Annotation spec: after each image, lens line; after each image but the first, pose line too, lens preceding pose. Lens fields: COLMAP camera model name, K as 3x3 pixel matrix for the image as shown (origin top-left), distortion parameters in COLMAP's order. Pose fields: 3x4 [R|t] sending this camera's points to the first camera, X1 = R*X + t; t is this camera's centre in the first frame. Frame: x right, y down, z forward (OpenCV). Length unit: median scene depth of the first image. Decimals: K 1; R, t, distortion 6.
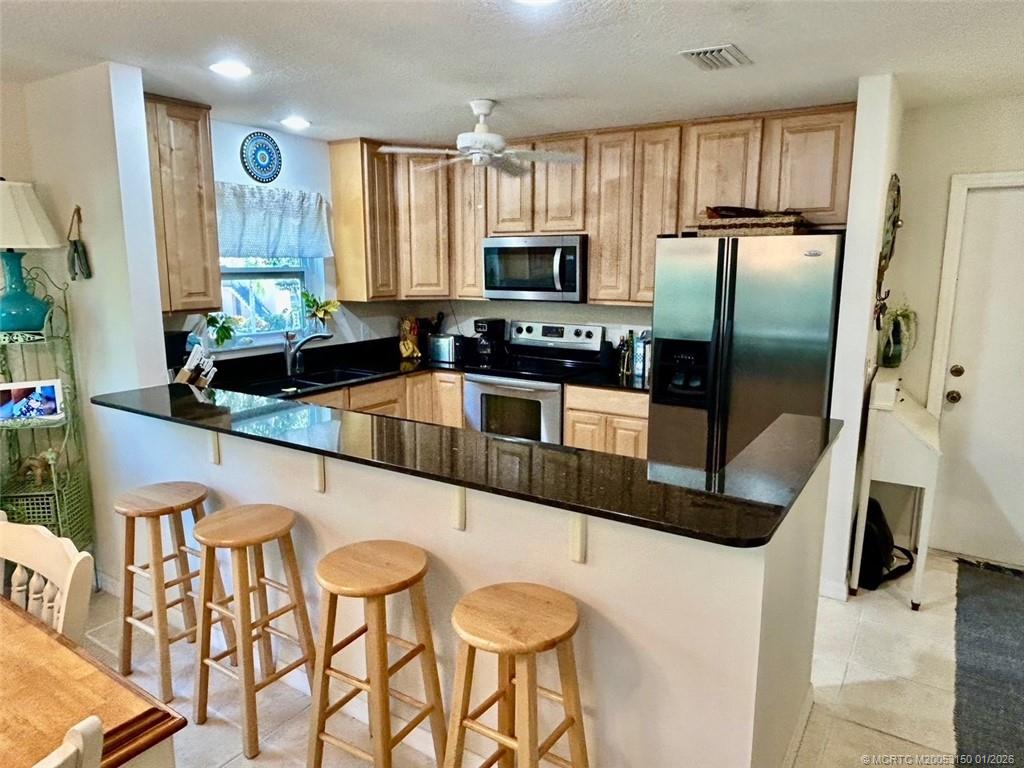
lens RADIAL K [[673.6, 0, 512.0], [0, 673.6, 384.0], [0, 0, 1]] dist [0.007186, 0.001124]
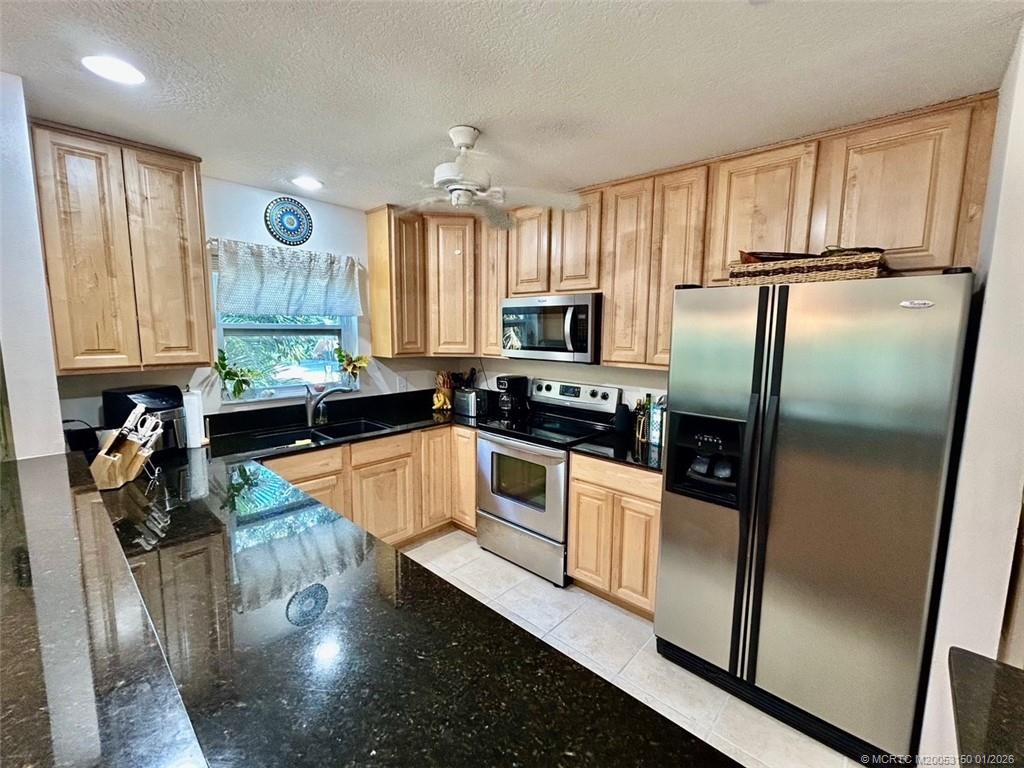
lens RADIAL K [[438.0, 0, 512.0], [0, 438.0, 384.0], [0, 0, 1]] dist [0.002789, 0.000048]
pose [[0.985591, 0.030577, -0.166361, 0.093791], [-0.040015, 0.997756, -0.053680, -0.055420], [0.164346, 0.059563, 0.984603, 0.378146]]
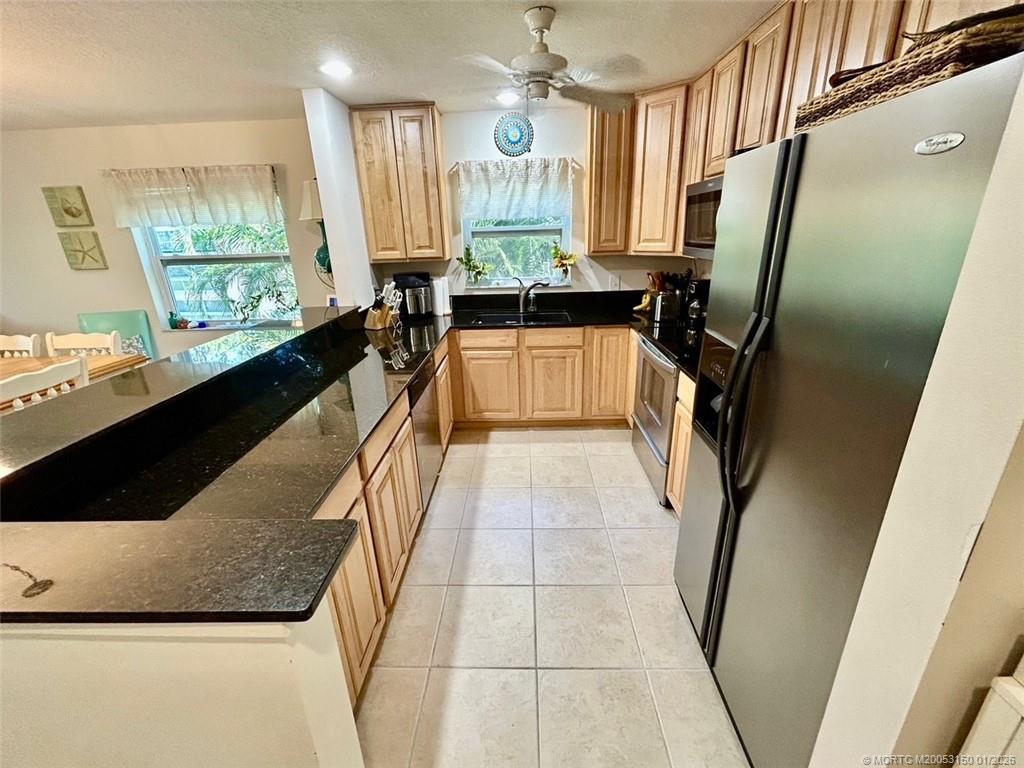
lens RADIAL K [[438.0, 0, 512.0], [0, 438.0, 384.0], [0, 0, 1]] dist [0.002789, 0.000048]
pose [[0.521918, 0.267829, -0.809857, 0.396352], [-0.124090, 0.963167, 0.238560, -0.079962], [0.843921, -0.024014, 0.535929, 0.528773]]
